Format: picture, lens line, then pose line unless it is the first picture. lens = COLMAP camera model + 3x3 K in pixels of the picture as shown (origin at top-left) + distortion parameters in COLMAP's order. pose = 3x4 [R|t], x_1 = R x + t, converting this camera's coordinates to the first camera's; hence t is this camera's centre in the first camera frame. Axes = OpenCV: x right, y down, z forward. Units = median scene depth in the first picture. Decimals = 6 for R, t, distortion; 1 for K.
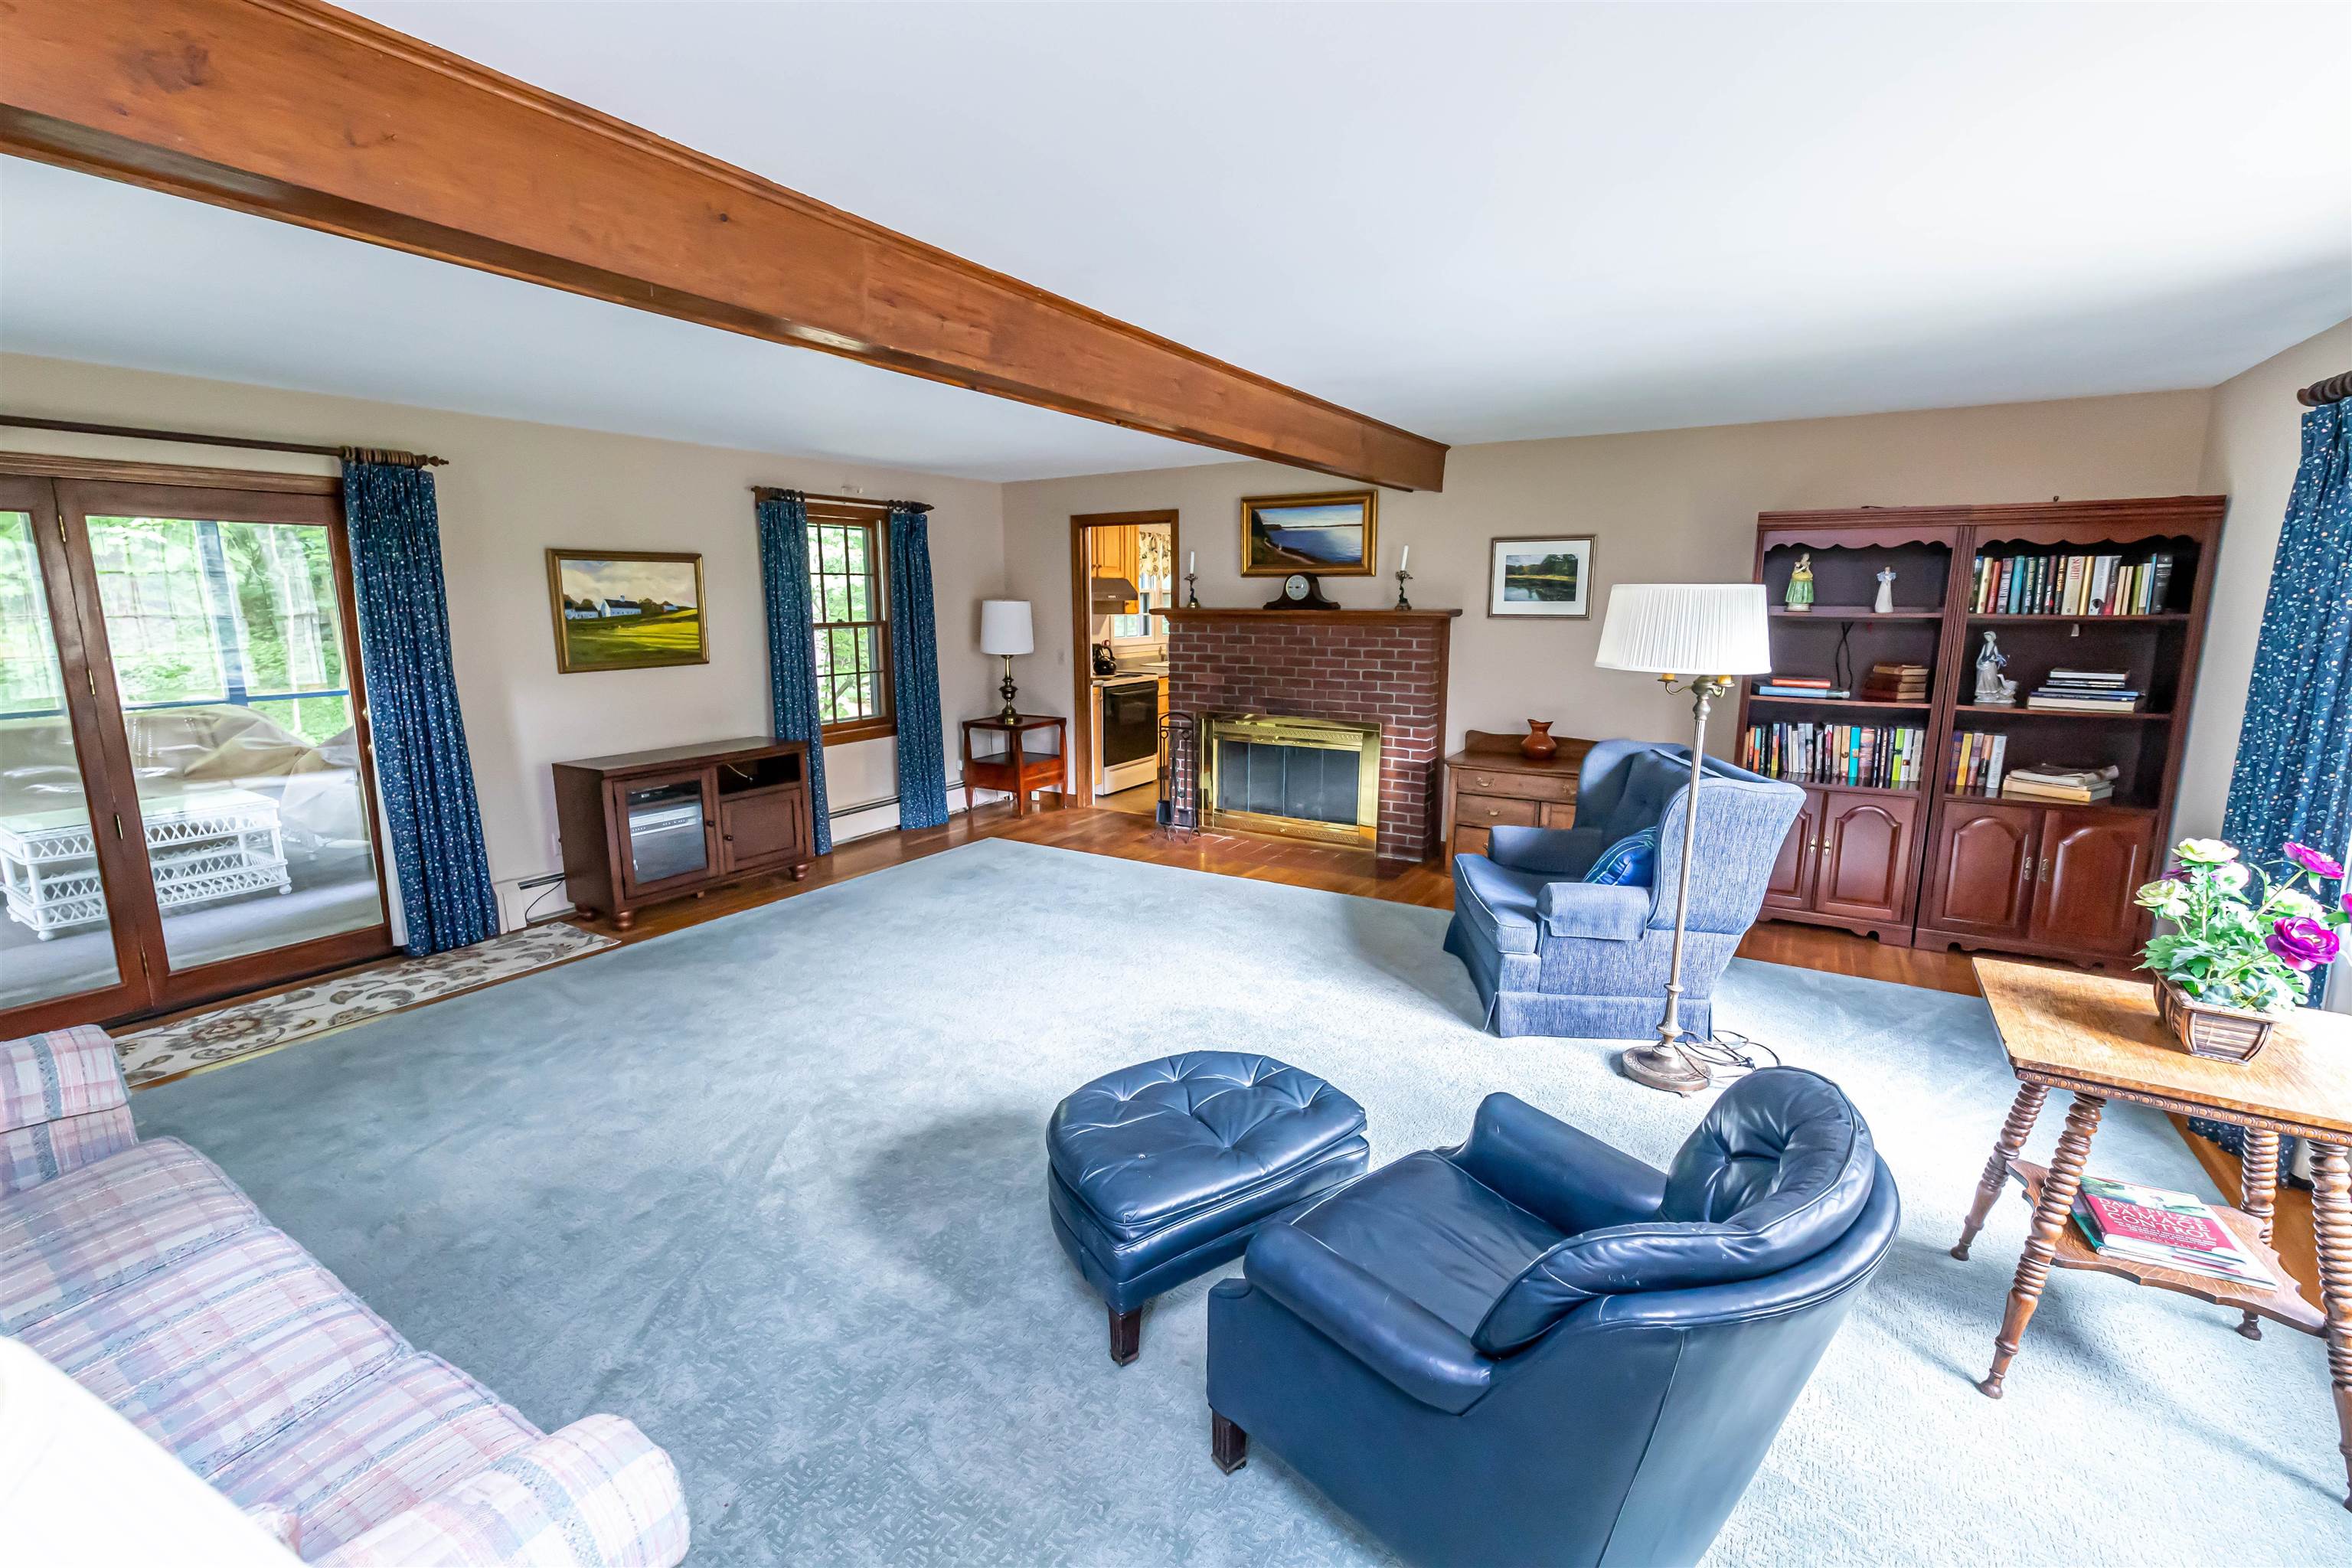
lens RADIAL K [[1001.4, 0, 1175.9], [0, 1001.4, 775.9], [0, 0, 1]] dist [-0.000431, -0.000146]
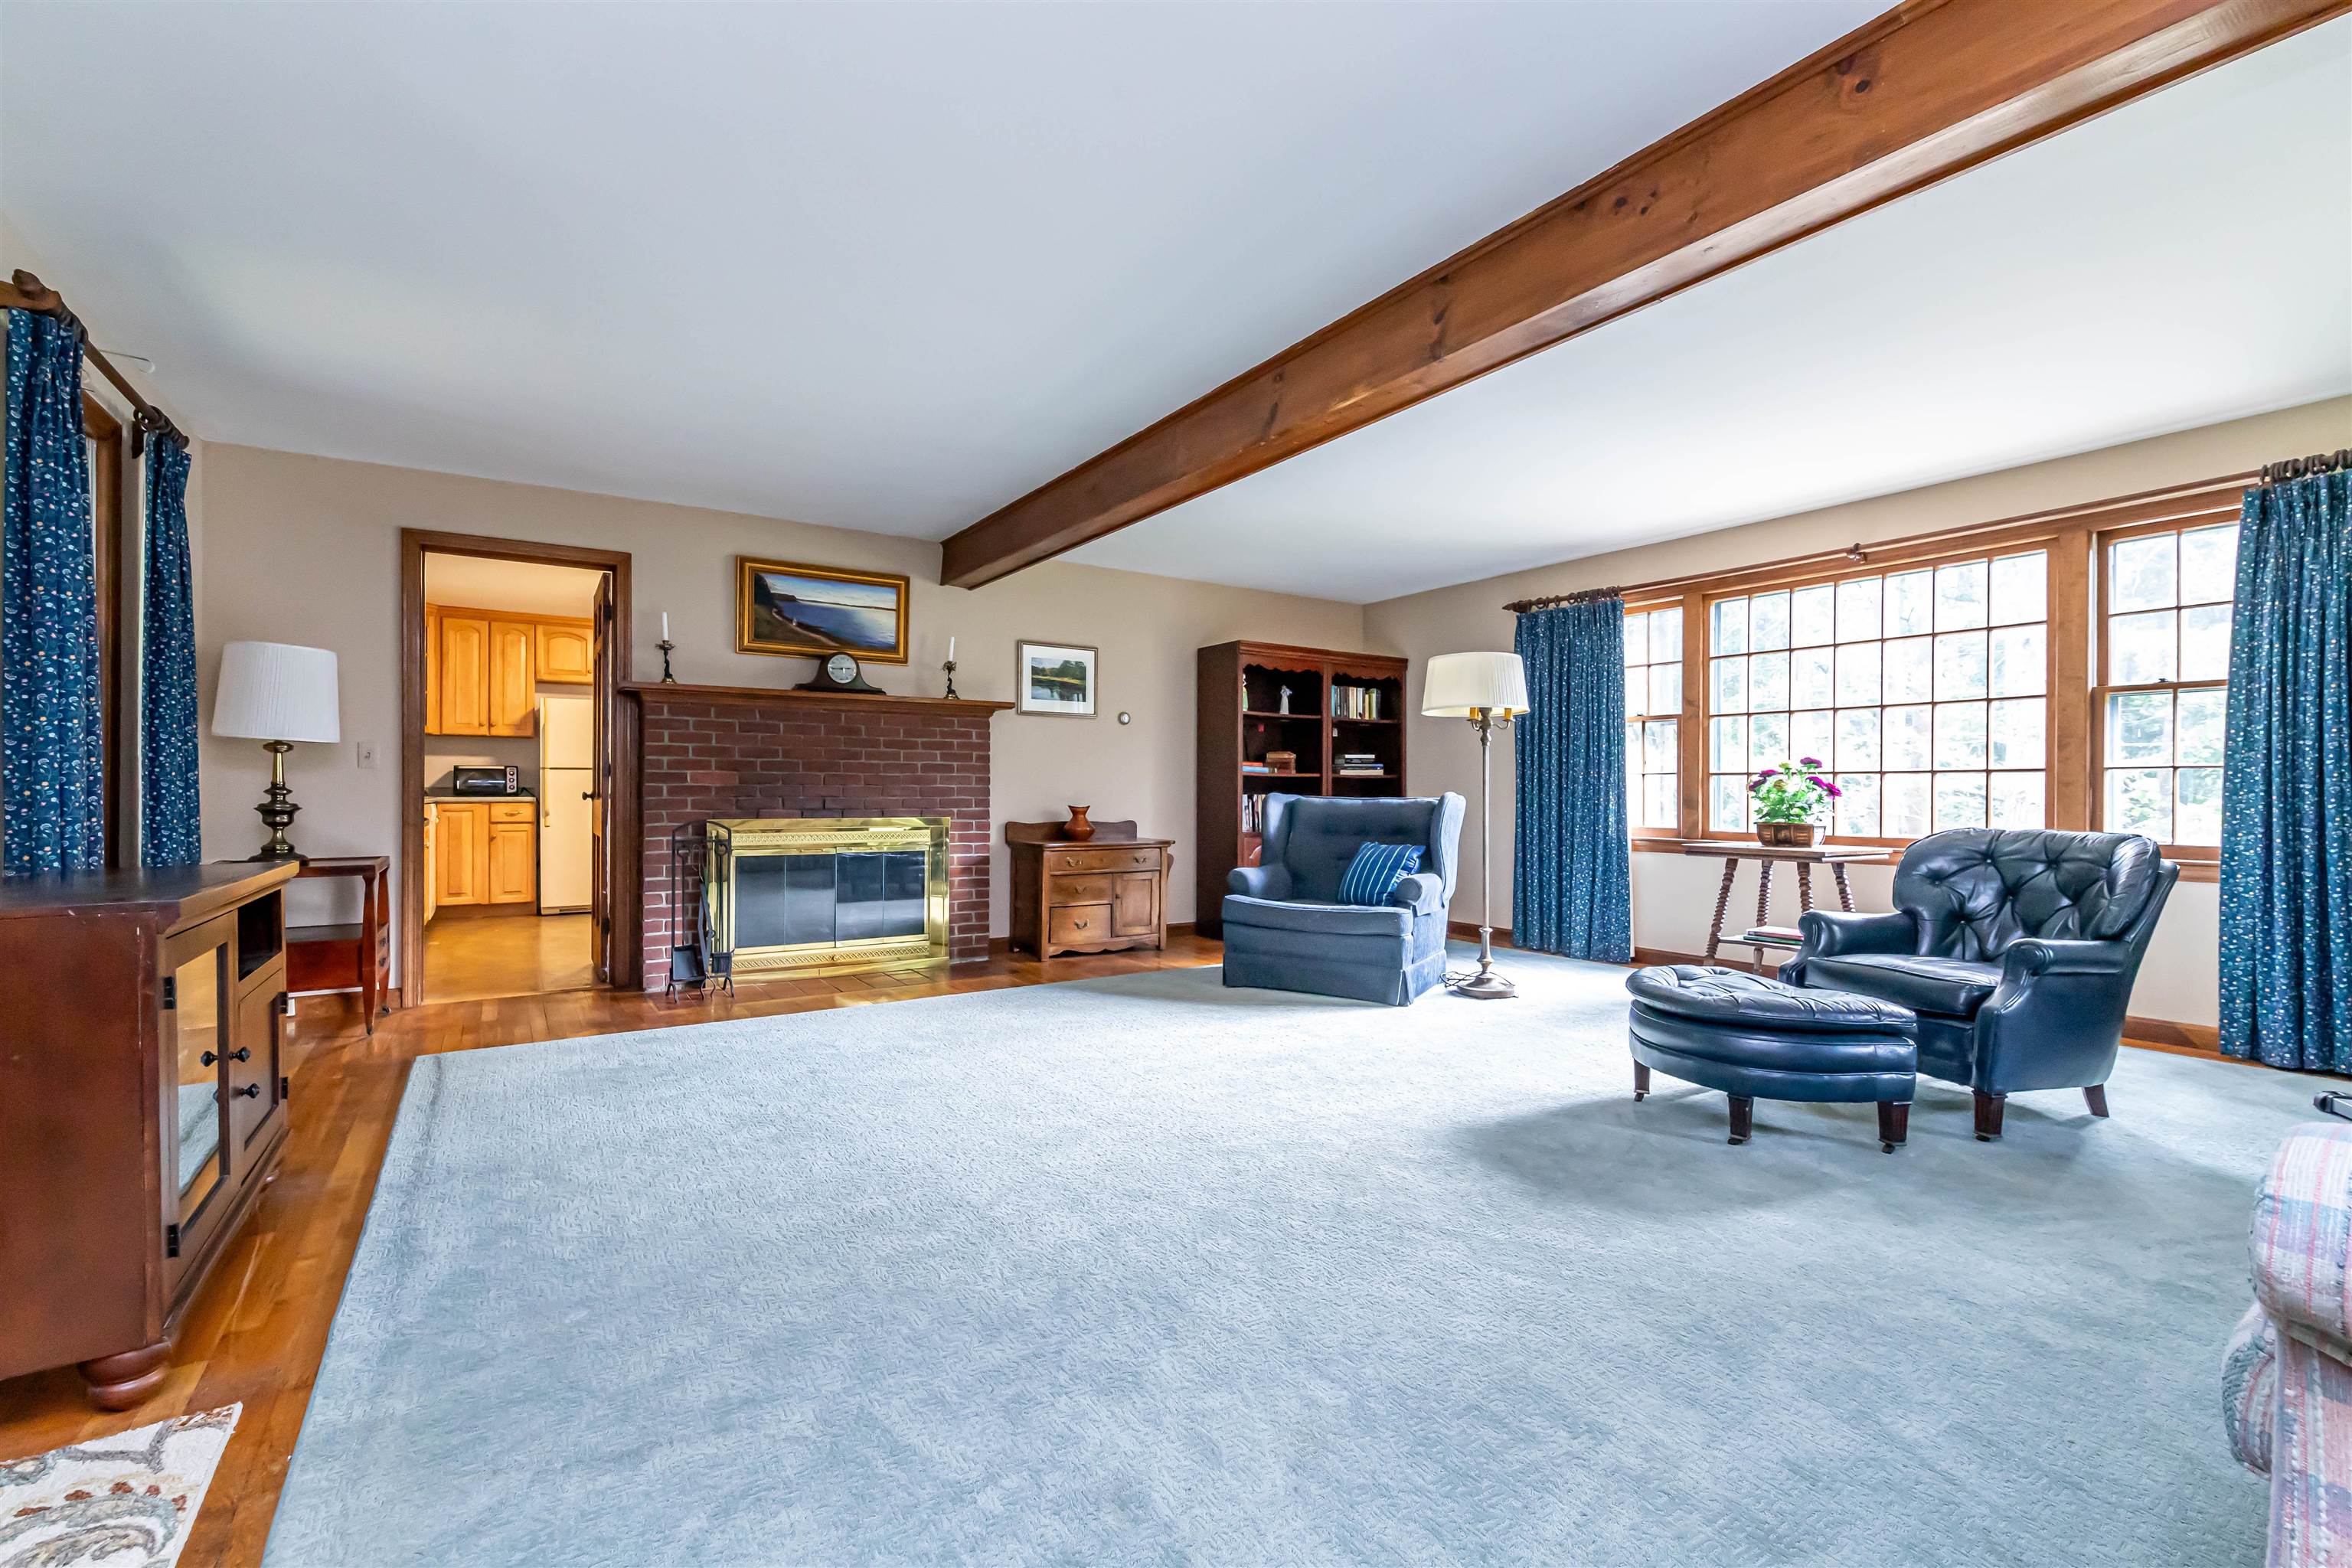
lens RADIAL K [[1004.6, 0, 1171.4], [0, 1004.6, 790.0], [0, 0, 1]] dist [-0.000500, -0.000210]
pose [[0.416217, 0.003281, 0.909259, -0.565035], [0.159462, 0.984232, -0.076546, 0.027242], [-0.895173, 0.176852, 0.409131, 0.422900]]
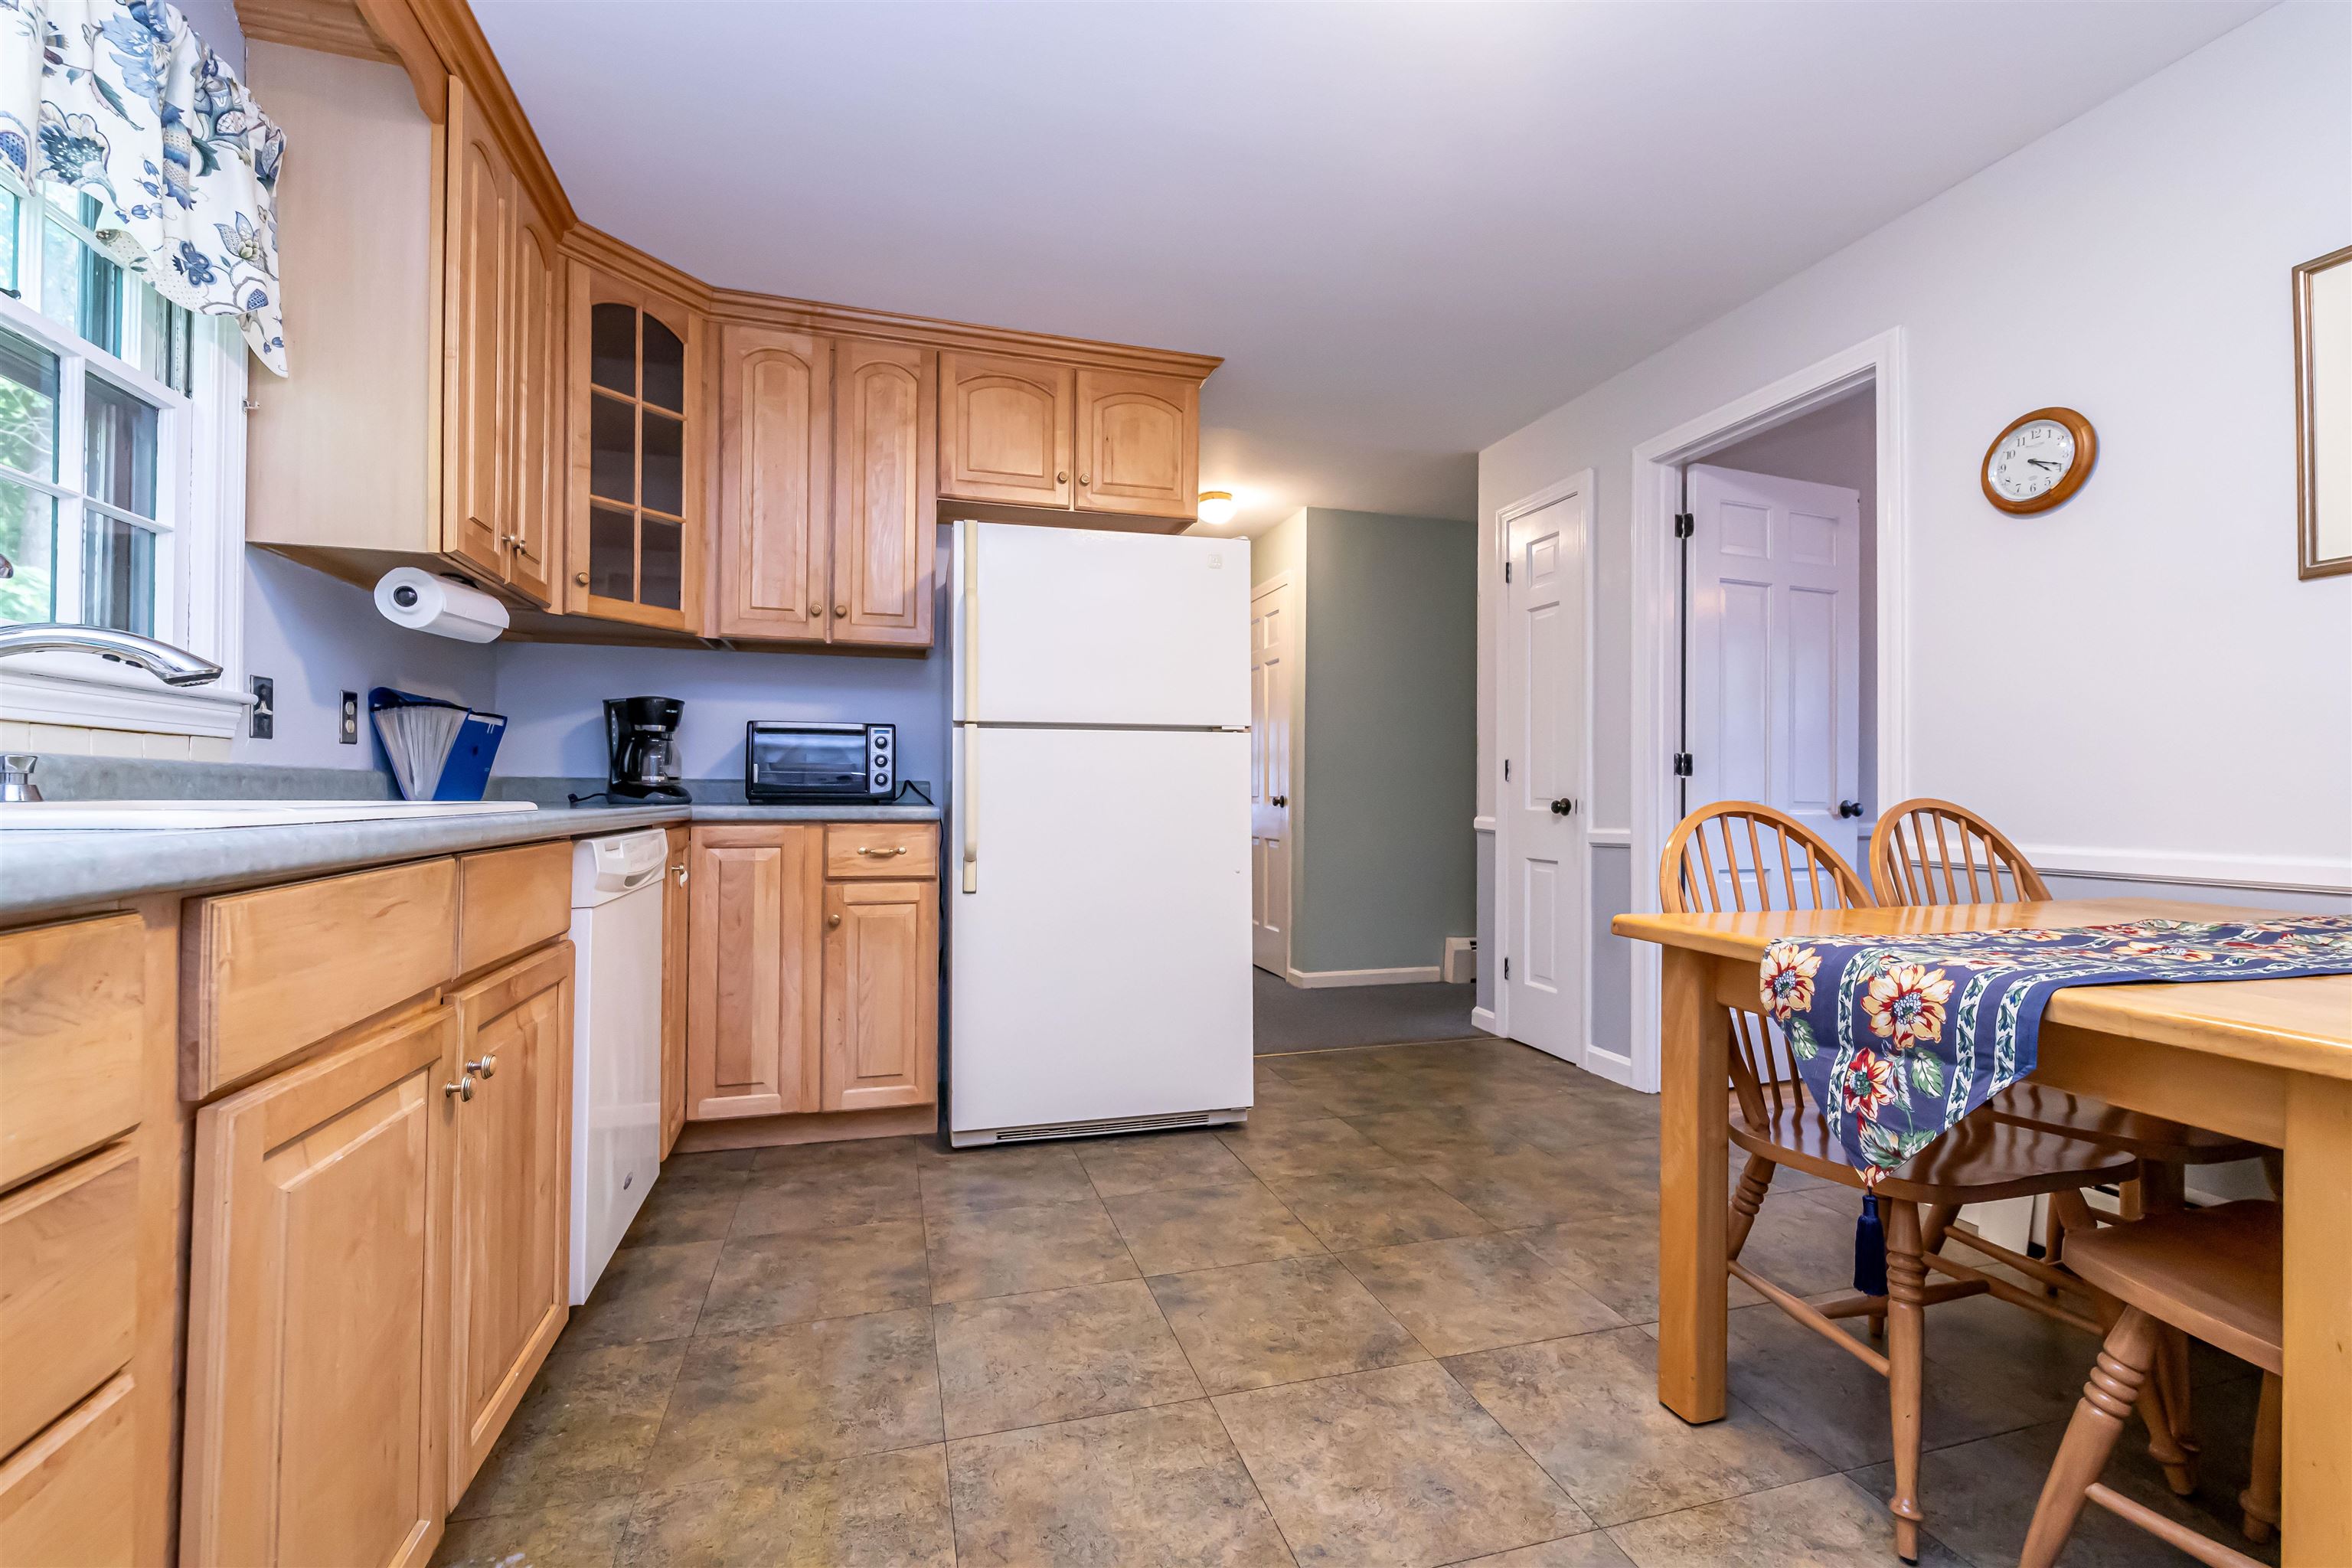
lens RADIAL K [[1004.6, 0, 1171.4], [0, 1004.6, 790.0], [0, 0, 1]] dist [-0.000500, -0.000210]
pose [[0.664252, 0.015489, 0.747348, -0.228421], [0.122037, 0.984124, -0.128865, -0.065440], [-0.737480, 0.176803, 0.651816, 0.952602]]
